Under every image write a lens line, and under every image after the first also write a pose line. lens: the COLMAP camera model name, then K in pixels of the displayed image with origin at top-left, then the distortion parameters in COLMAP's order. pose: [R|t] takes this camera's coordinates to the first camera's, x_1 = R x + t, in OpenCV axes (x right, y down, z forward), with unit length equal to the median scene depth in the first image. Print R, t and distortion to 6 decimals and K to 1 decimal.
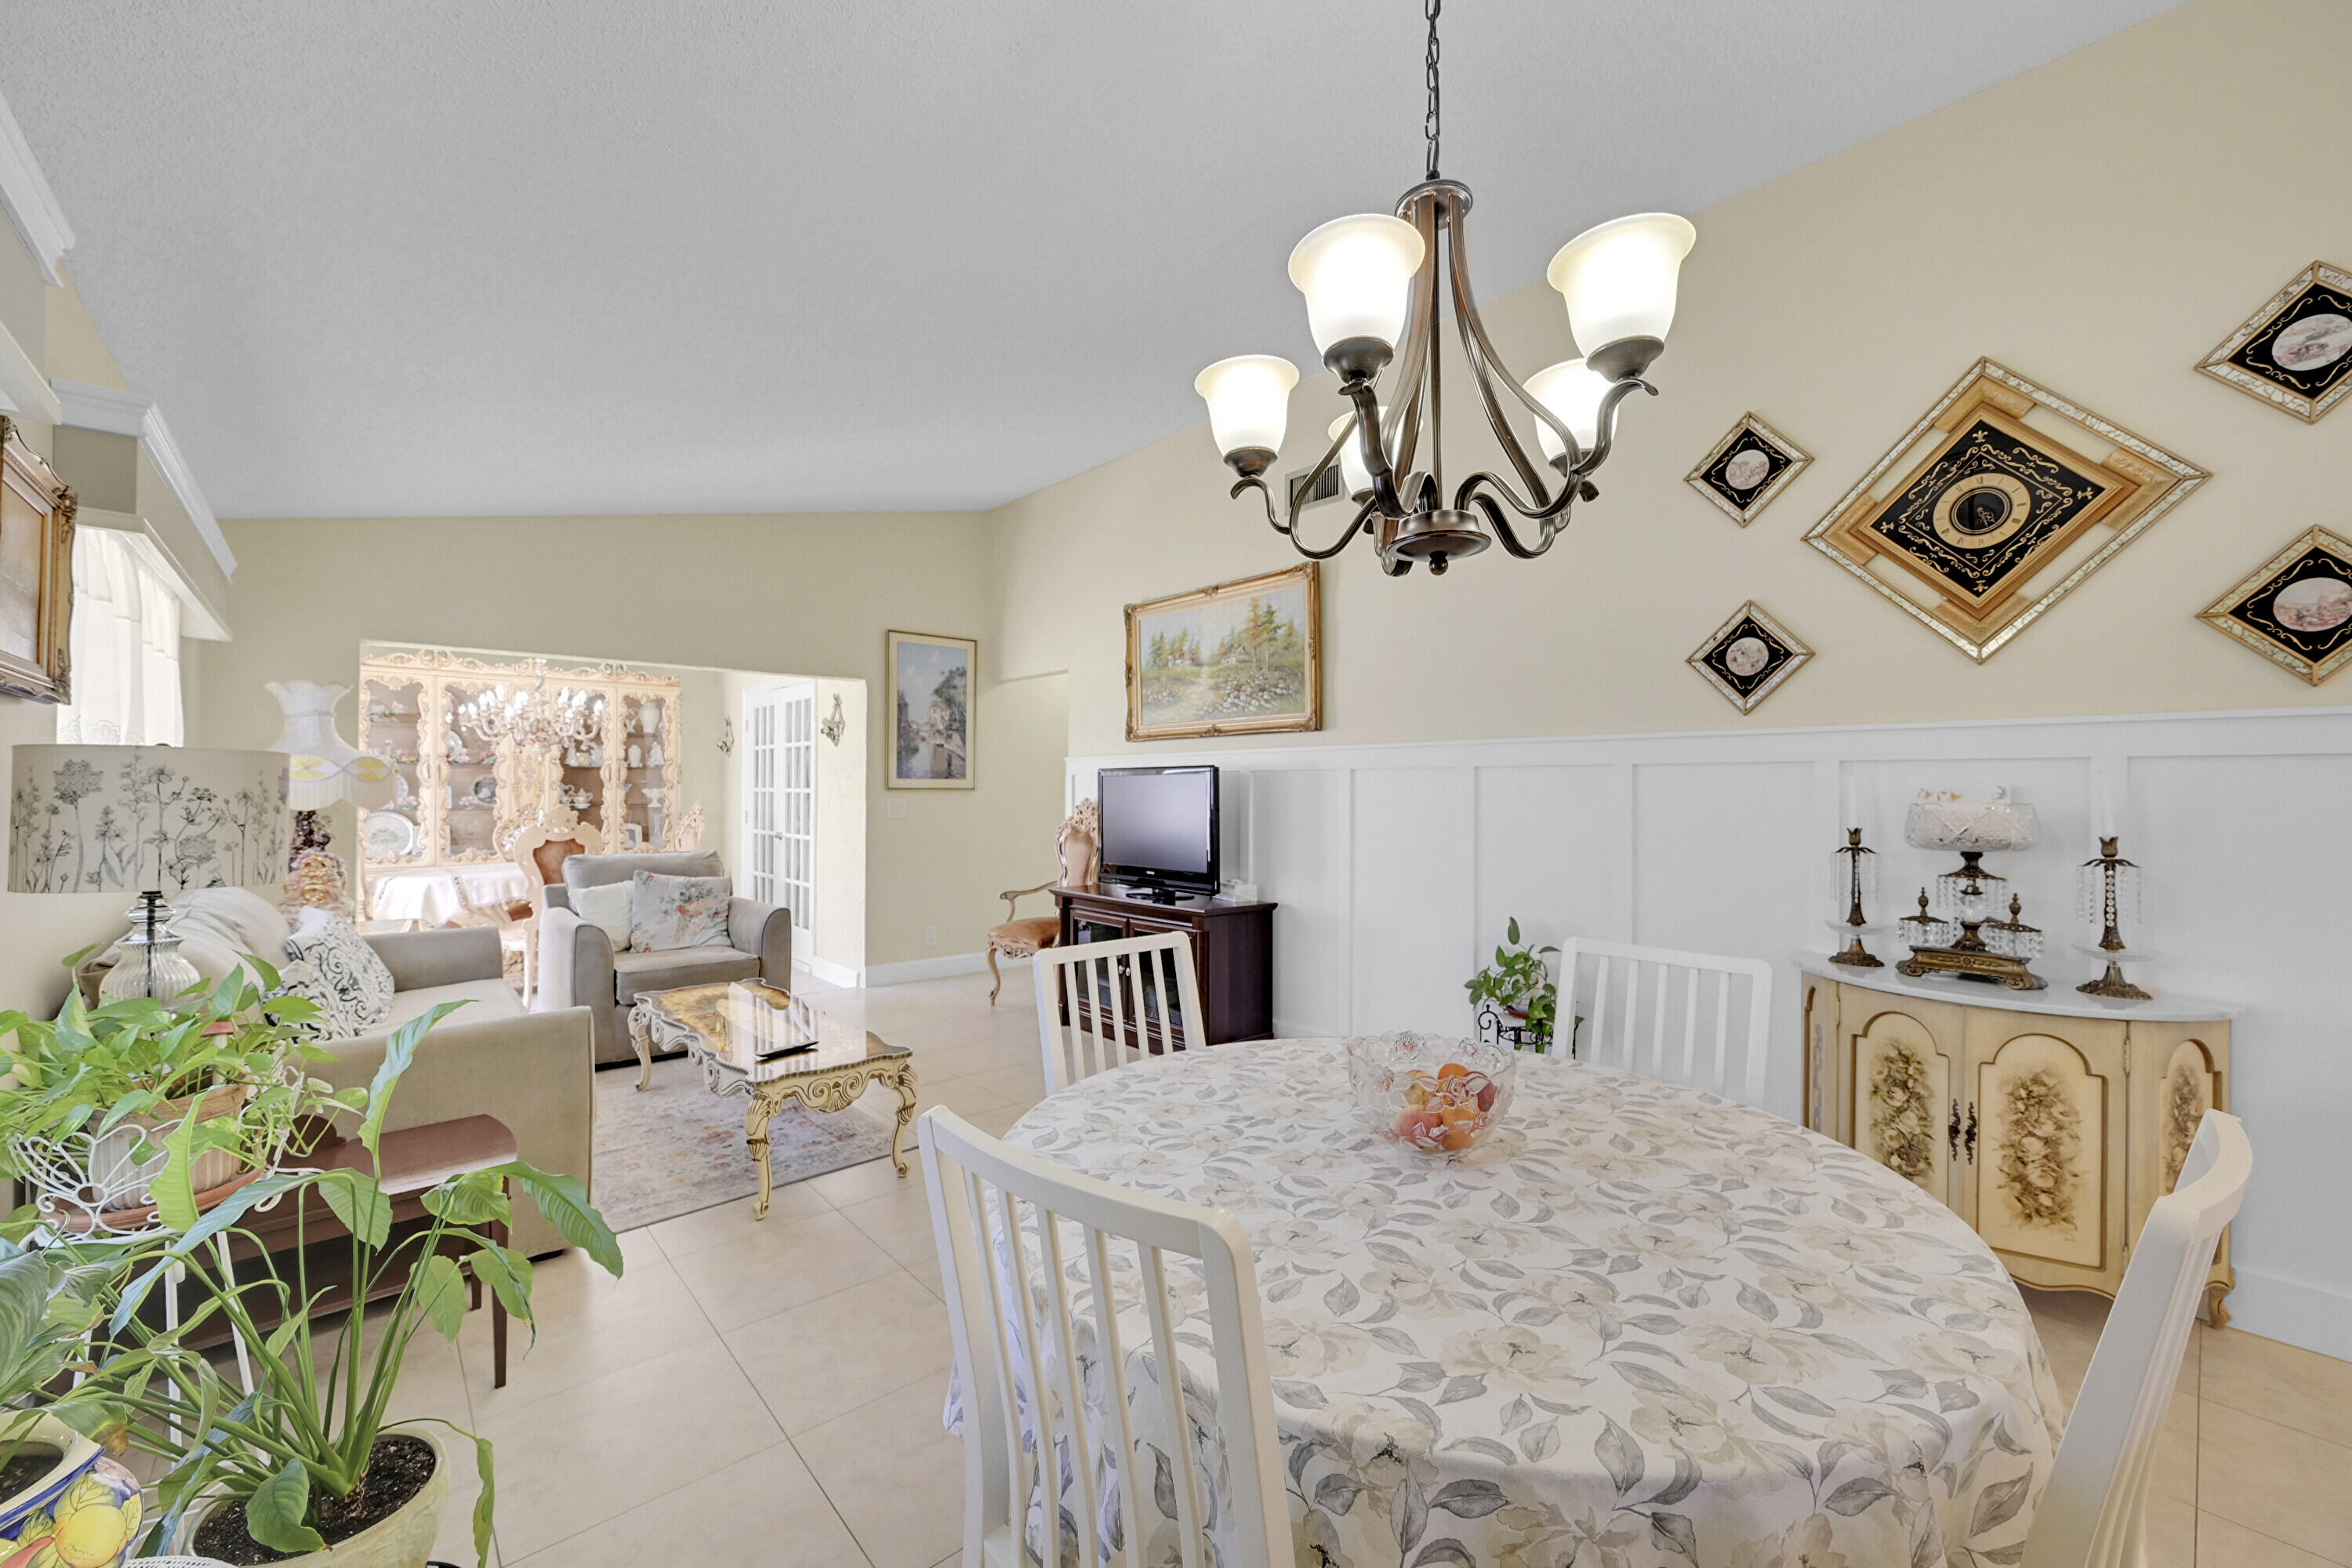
lens RADIAL K [[926.3, 0, 1172.7], [0, 926.3, 792.3], [0, 0, 1]] dist [-0.001724, -0.000705]
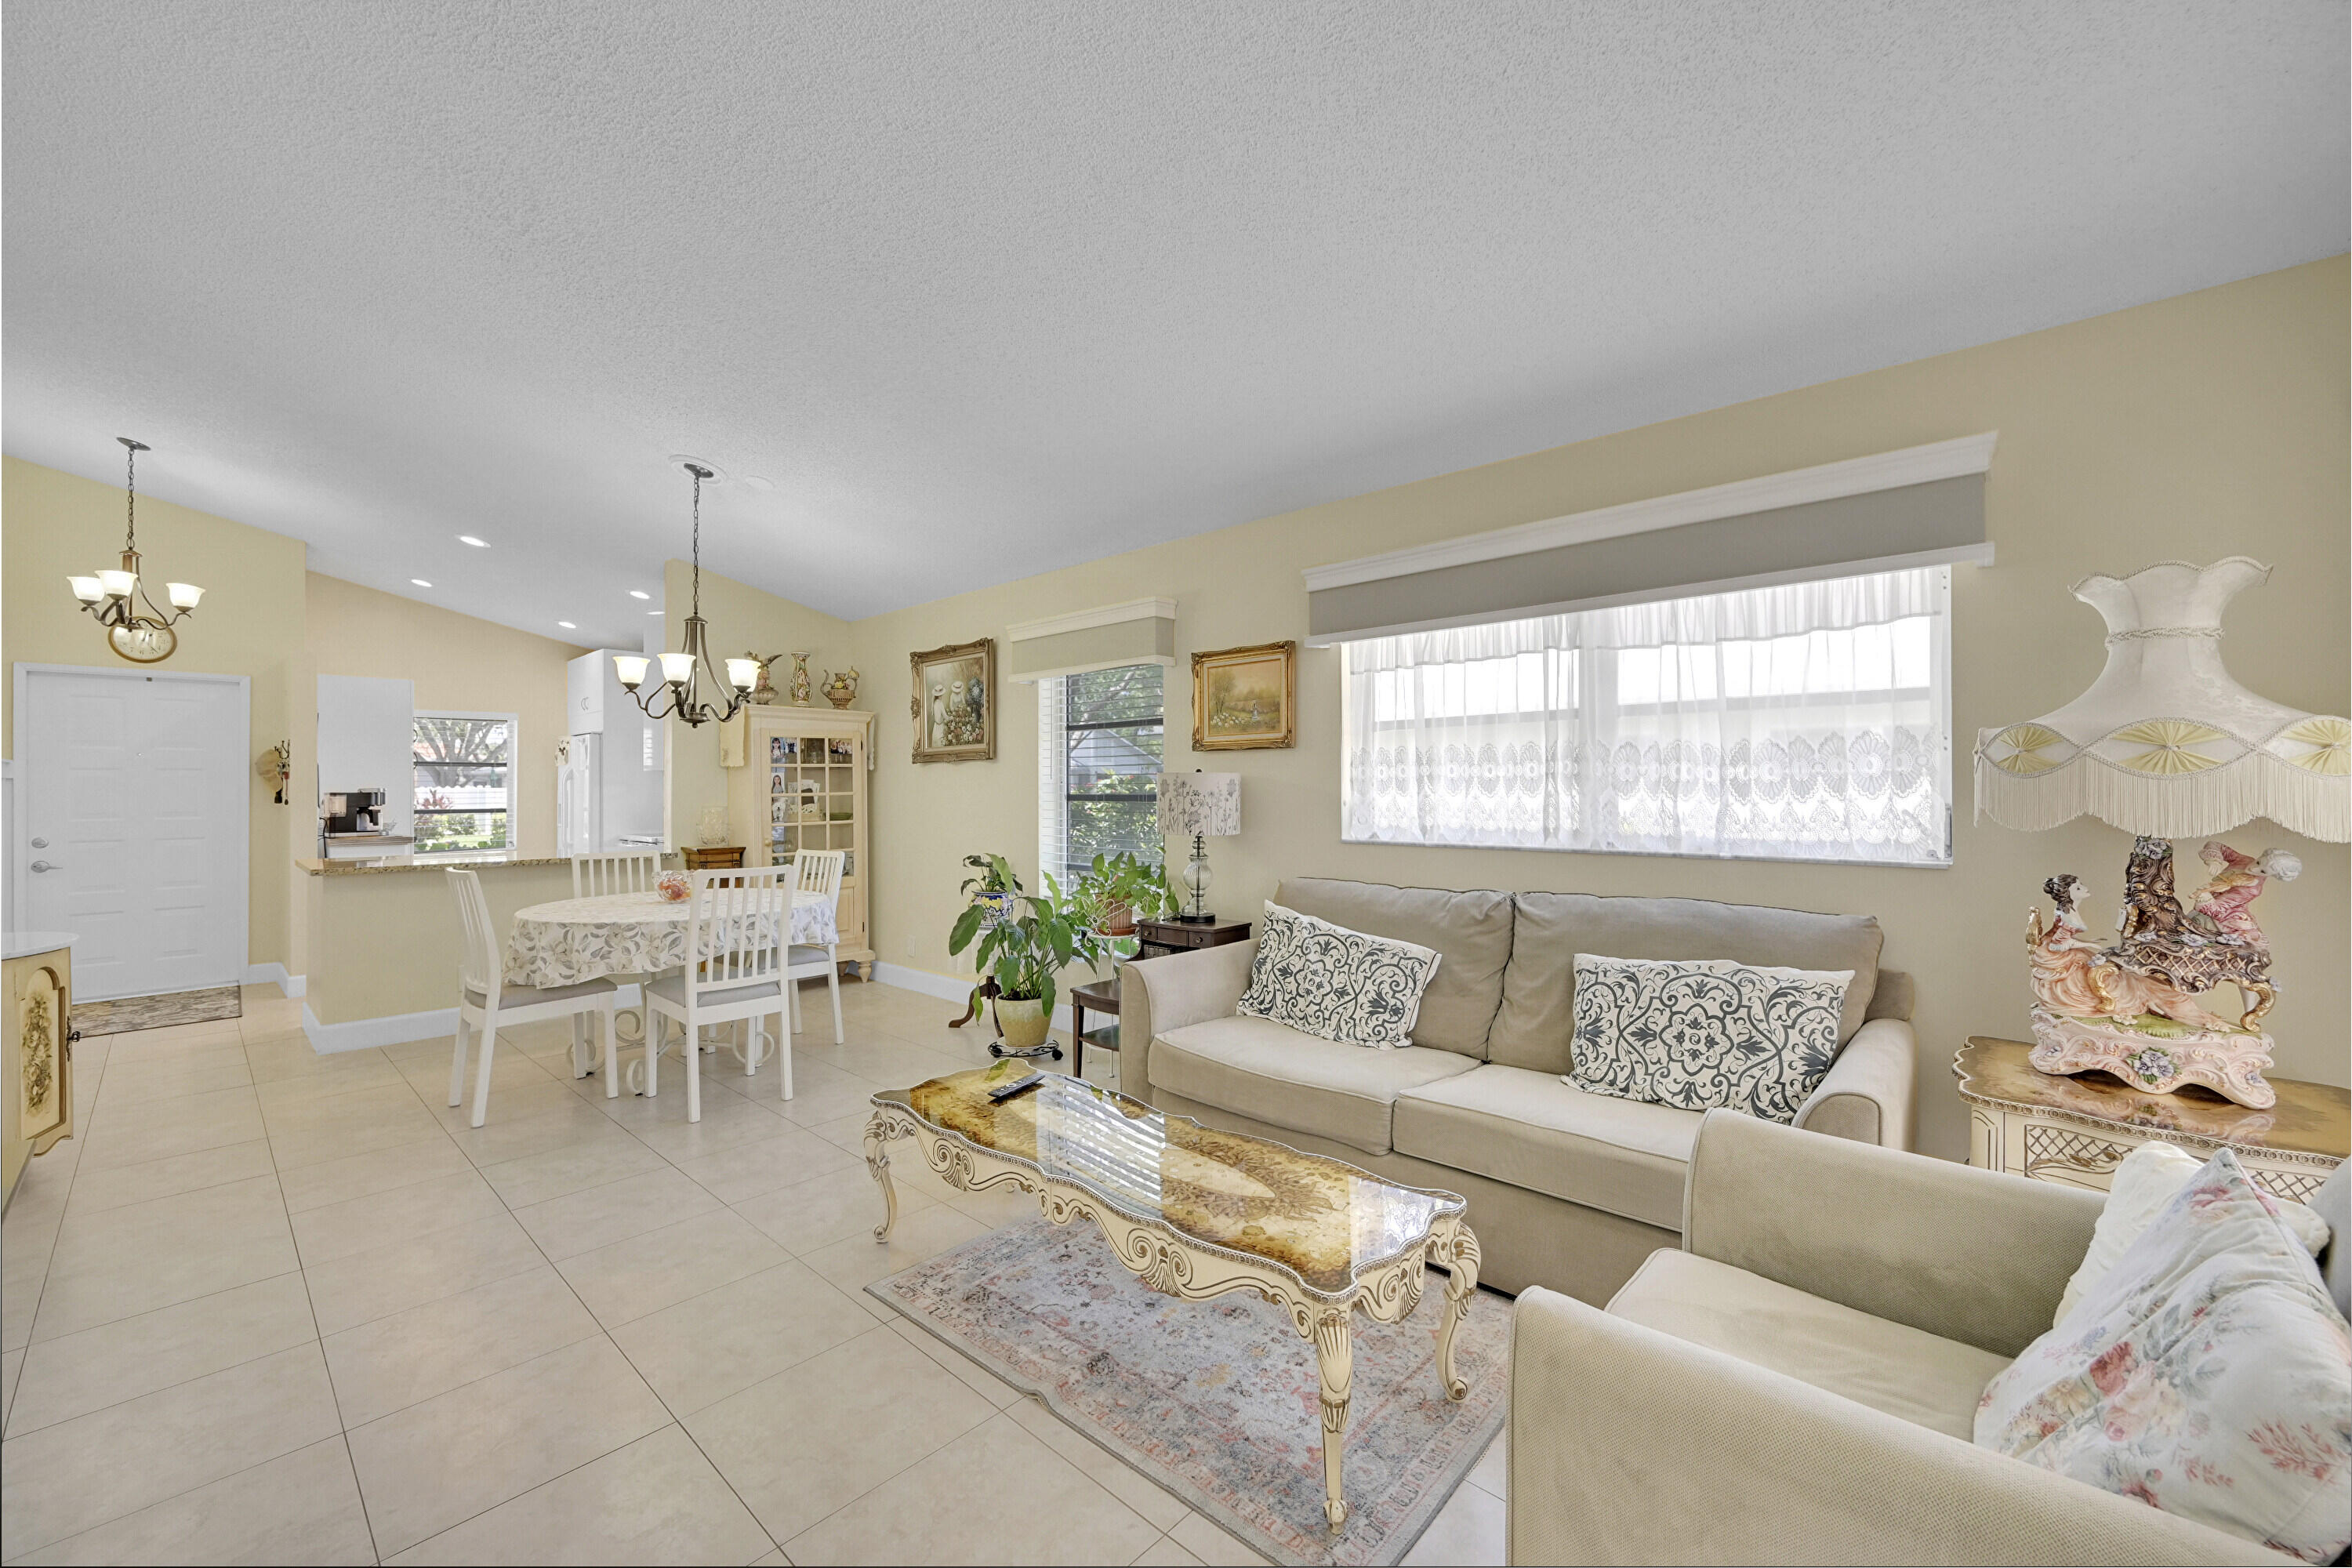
lens RADIAL K [[926.3, 0, 1173.9], [0, 926.3, 782.0], [0, 0, 1]] dist [-0.001724, -0.000705]
pose [[-0.995106, -0.002942, -0.098767, -0.293638], [-0.002325, 0.999977, -0.006357, -0.002760], [0.098783, -0.006097, -0.995090, 1.164400]]
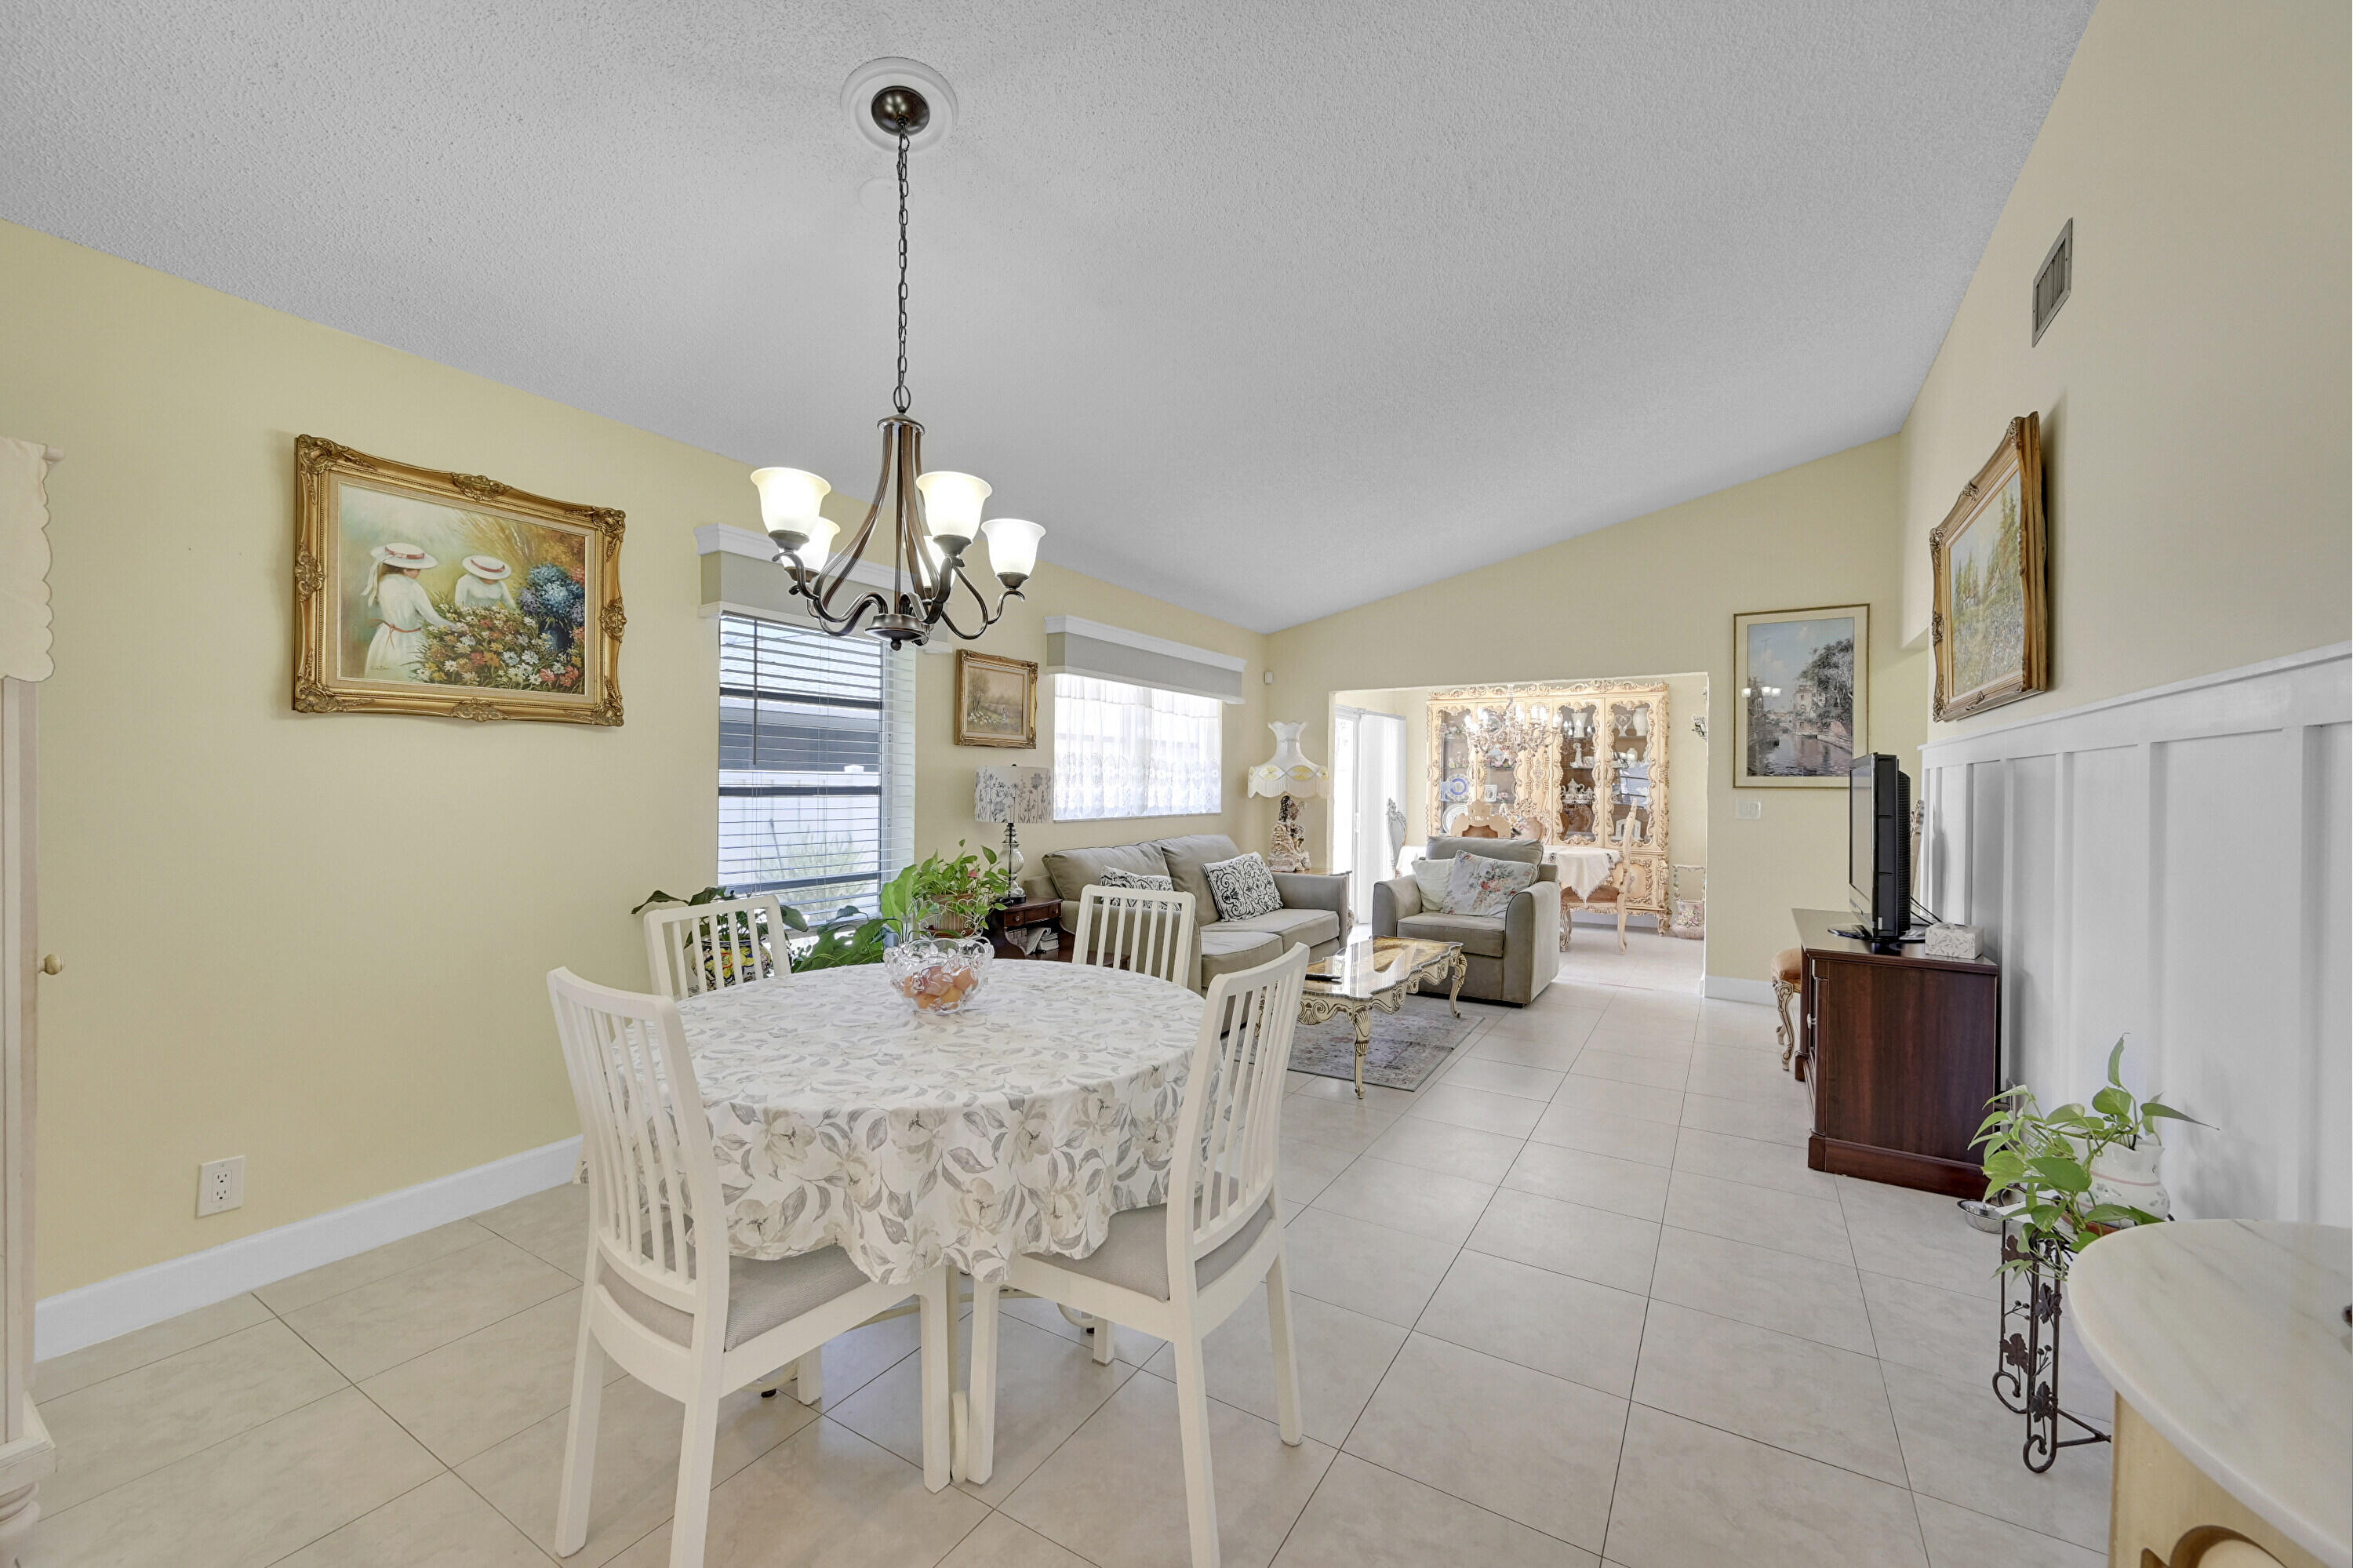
lens RADIAL K [[926.7, 0, 1172.6], [0, 926.7, 786.6], [0, 0, 1]] dist [-0.001724, -0.000705]
pose [[0.288930, 0.001257, -0.957349, 0.505984], [-0.009010, 0.999958, -0.001406, 0.002529], [0.957308, 0.009032, 0.288929, 0.248362]]
